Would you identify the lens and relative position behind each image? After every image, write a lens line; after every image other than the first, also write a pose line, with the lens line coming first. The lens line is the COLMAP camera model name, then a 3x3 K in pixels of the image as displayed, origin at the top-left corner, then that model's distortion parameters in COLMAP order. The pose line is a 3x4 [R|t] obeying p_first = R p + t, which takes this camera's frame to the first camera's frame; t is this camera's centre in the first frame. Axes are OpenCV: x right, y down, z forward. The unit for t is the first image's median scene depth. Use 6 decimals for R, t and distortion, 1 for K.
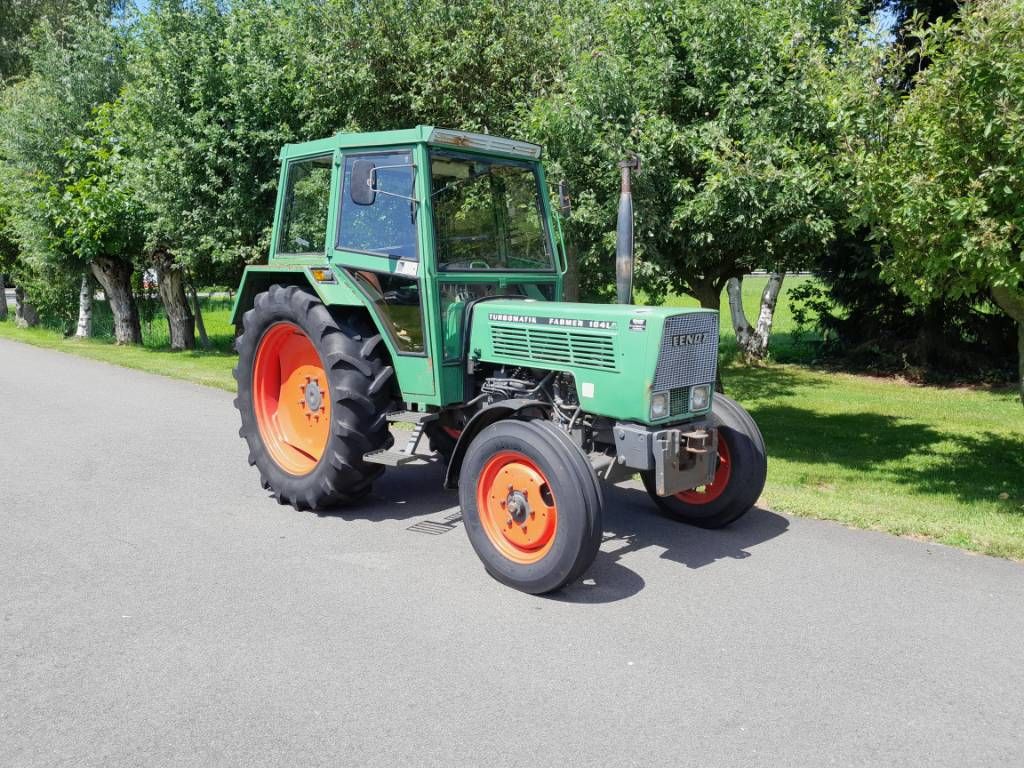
lens RADIAL K [[815.5, 0, 517.3], [0, 815.5, 384.4], [0, 0, 1]] dist [0.020767, -0.019249]
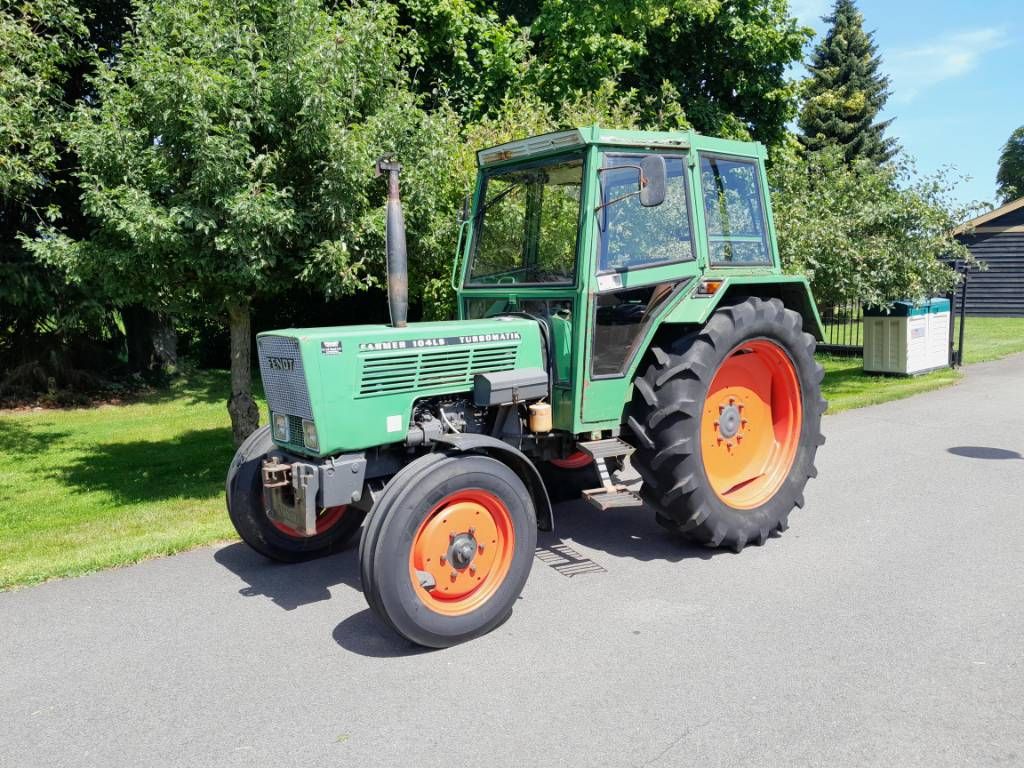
lens RADIAL K [[815.5, 0, 518.5], [0, 815.5, 373.9], [0, 0, 1]] dist [0.020767, -0.019249]
pose [[0.099872, -0.109440, 0.988963, -0.759767], [0.144203, 0.985031, 0.094442, -0.103427], [-0.984495, 0.133180, 0.114159, 0.730718]]
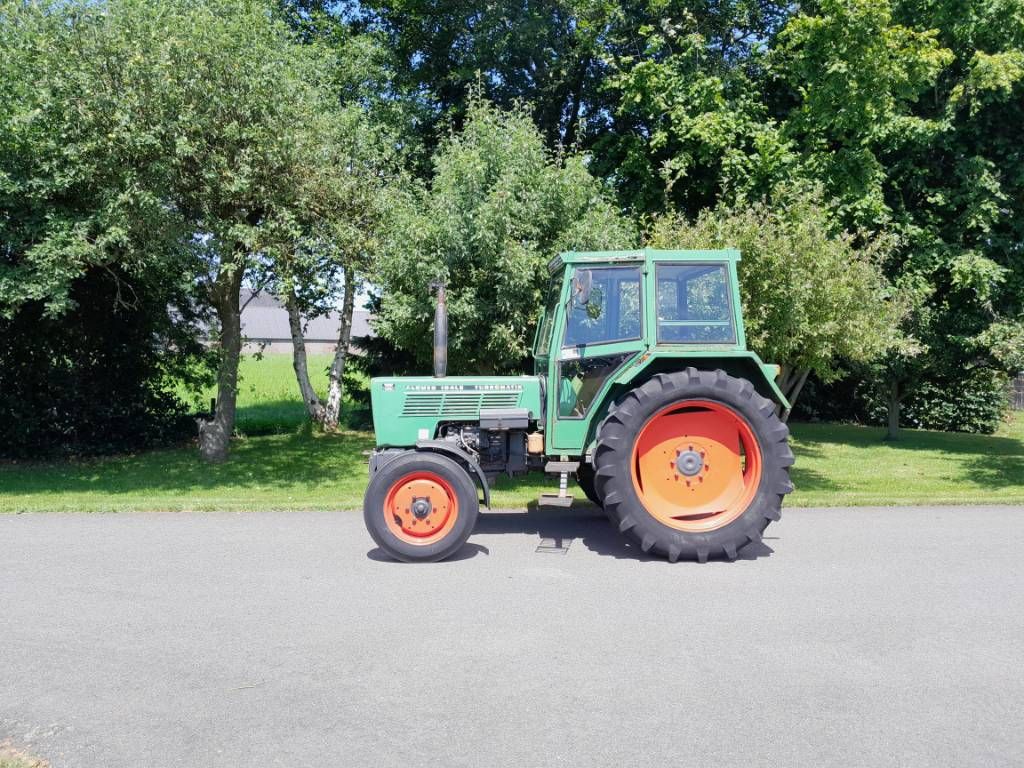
lens RADIAL K [[815.5, 0, 523.1], [0, 815.5, 370.6], [0, 0, 1]] dist [0.020767, -0.019249]
pose [[0.650595, -0.009699, 0.759363, -0.866902], [0.092141, 0.993539, -0.066253, -0.023897], [-0.753815, 0.113072, 0.647285, 0.135550]]
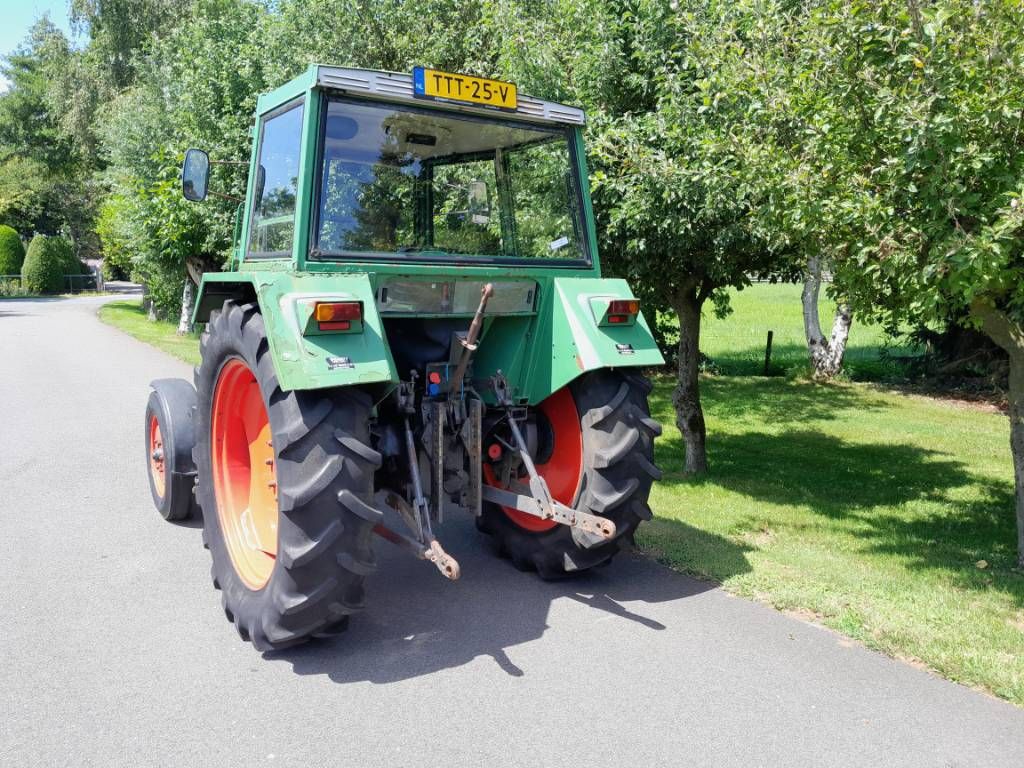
lens RADIAL K [[815.5, 0, 517.9], [0, 815.5, 379.1], [0, 0, 1]] dist [0.020767, -0.019249]
pose [[0.983895, 0.034768, -0.175331, 0.261312], [-0.035972, 0.999346, -0.003695, -0.025591], [0.175088, 0.009943, 0.984503, 0.109609]]
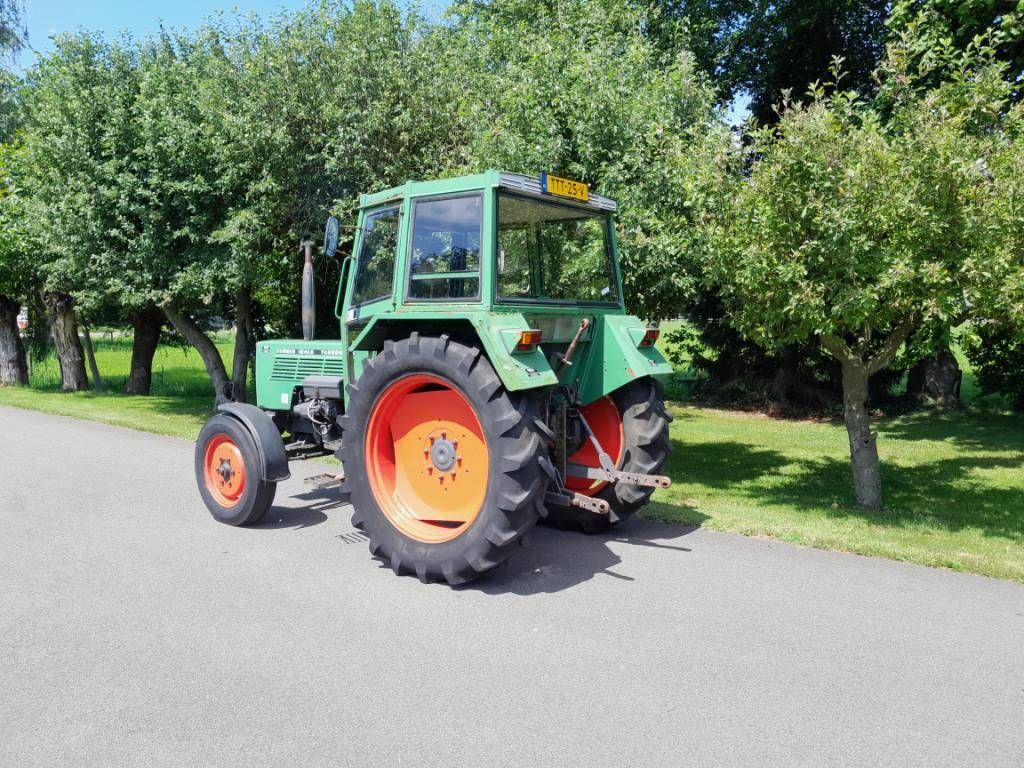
lens RADIAL K [[815.5, 0, 514.7], [0, 815.5, 382.6], [0, 0, 1]] dist [0.020767, -0.019249]
pose [[0.991359, -0.002392, 0.131157, -0.030409], [0.009313, 0.998594, -0.052179, 0.012521], [-0.130848, 0.052950, 0.989987, -0.137890]]
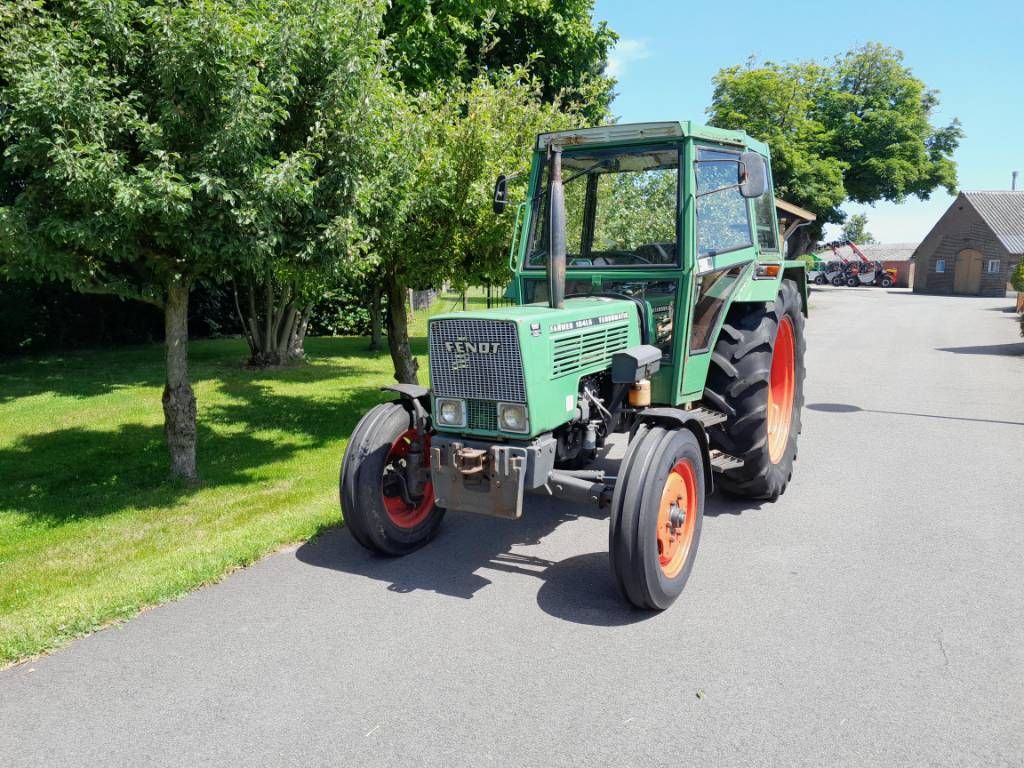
lens RADIAL K [[815.5, 0, 516.7], [0, 815.5, 378.4], [0, 0, 1]] dist [0.020767, -0.019249]
pose [[-0.270941, -0.133988, 0.953225, -0.748791], [0.129627, 0.976166, 0.174058, -0.153541], [-0.953828, 0.170723, -0.247115, 1.081863]]
